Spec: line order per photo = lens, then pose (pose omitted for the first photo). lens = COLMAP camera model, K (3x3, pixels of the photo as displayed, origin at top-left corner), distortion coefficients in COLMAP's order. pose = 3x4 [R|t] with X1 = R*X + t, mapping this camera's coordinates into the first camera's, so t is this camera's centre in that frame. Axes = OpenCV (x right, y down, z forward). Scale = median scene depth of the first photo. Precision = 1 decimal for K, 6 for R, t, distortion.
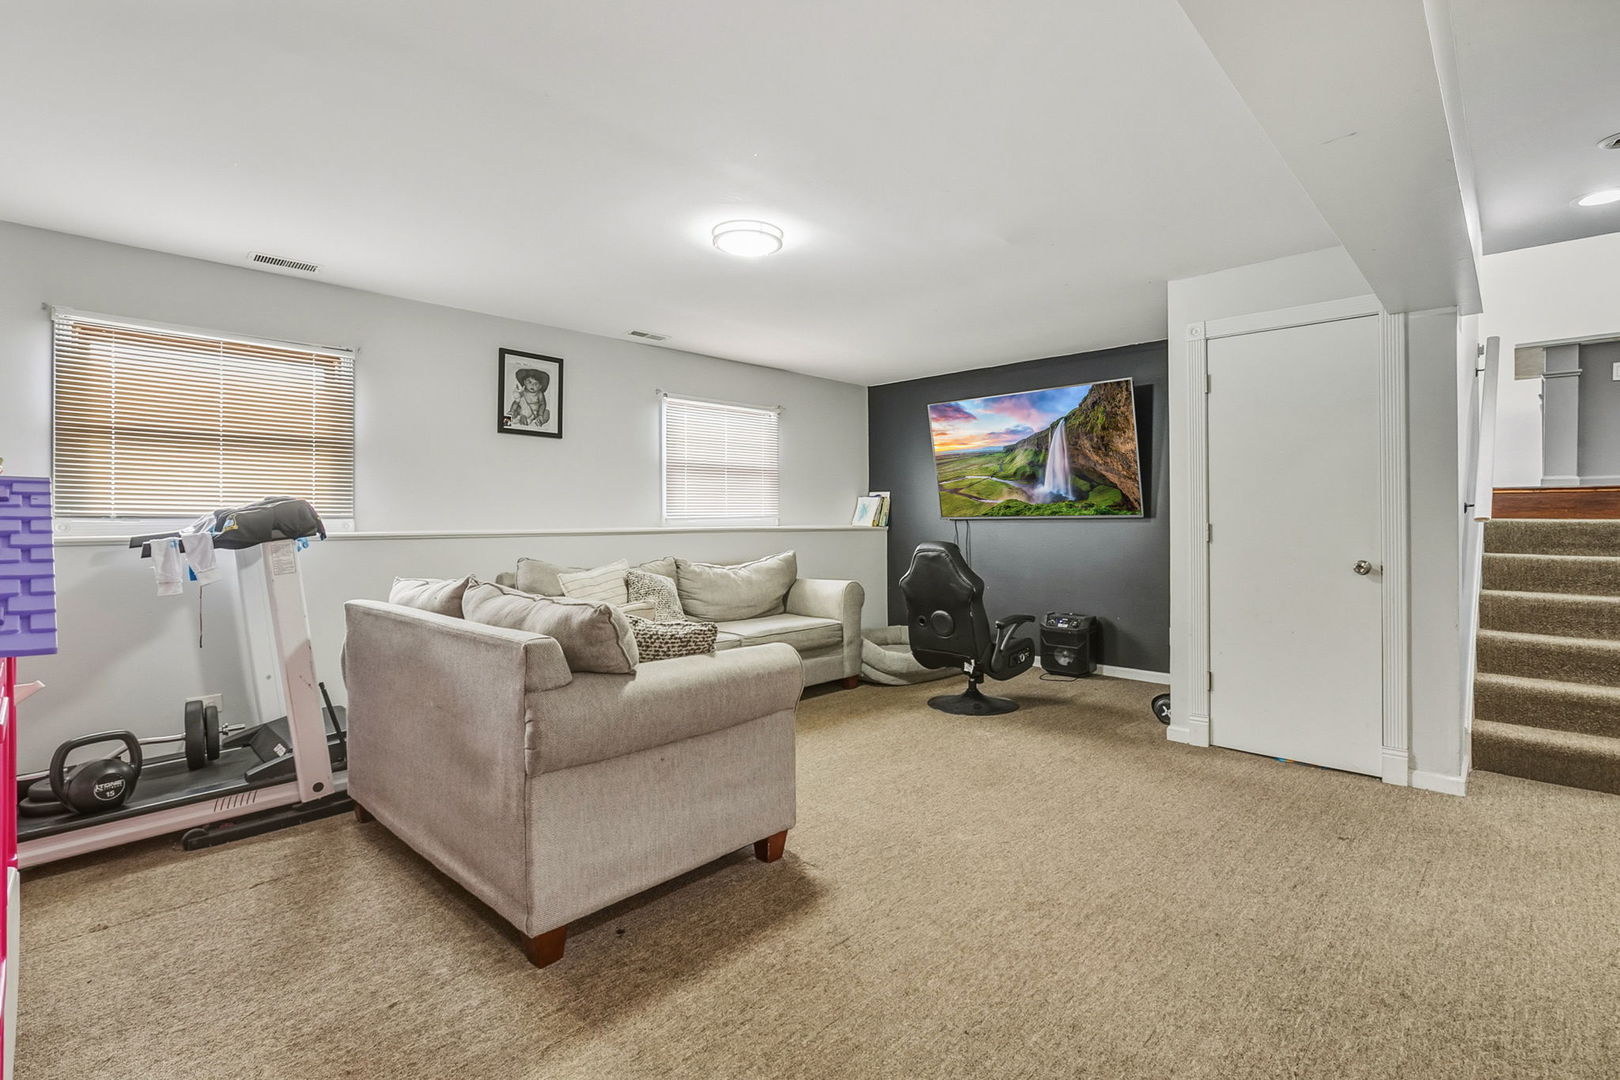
lens RADIAL K [[743.5, 0, 826.9], [0, 743.5, 523.1], [0, 0, 1]] dist [-0.001685, -0.000513]
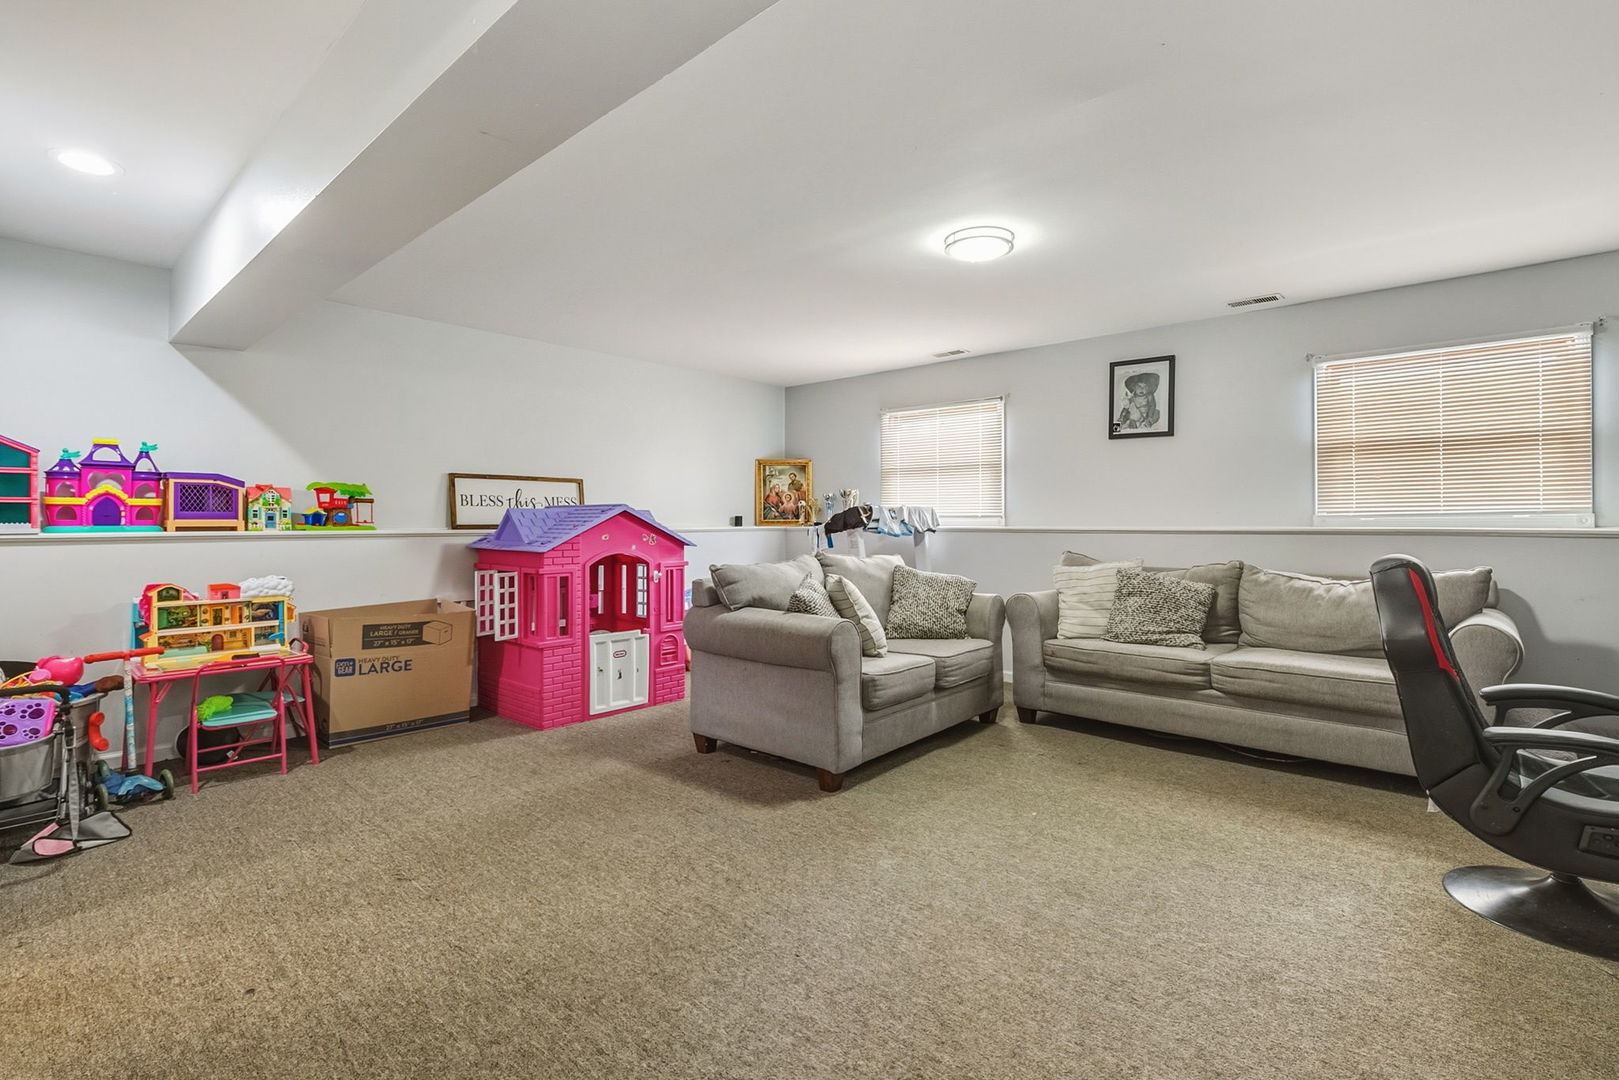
lens RADIAL K [[743.0, 0, 826.4], [0, 743.0, 523.1], [0, 0, 1]] dist [-0.001685, -0.000513]
pose [[0.044368, 0.001500, -0.999014, 0.634309], [-0.008678, 0.999962, 0.001116, 0.005363], [0.998978, 0.008620, 0.044379, 0.518376]]
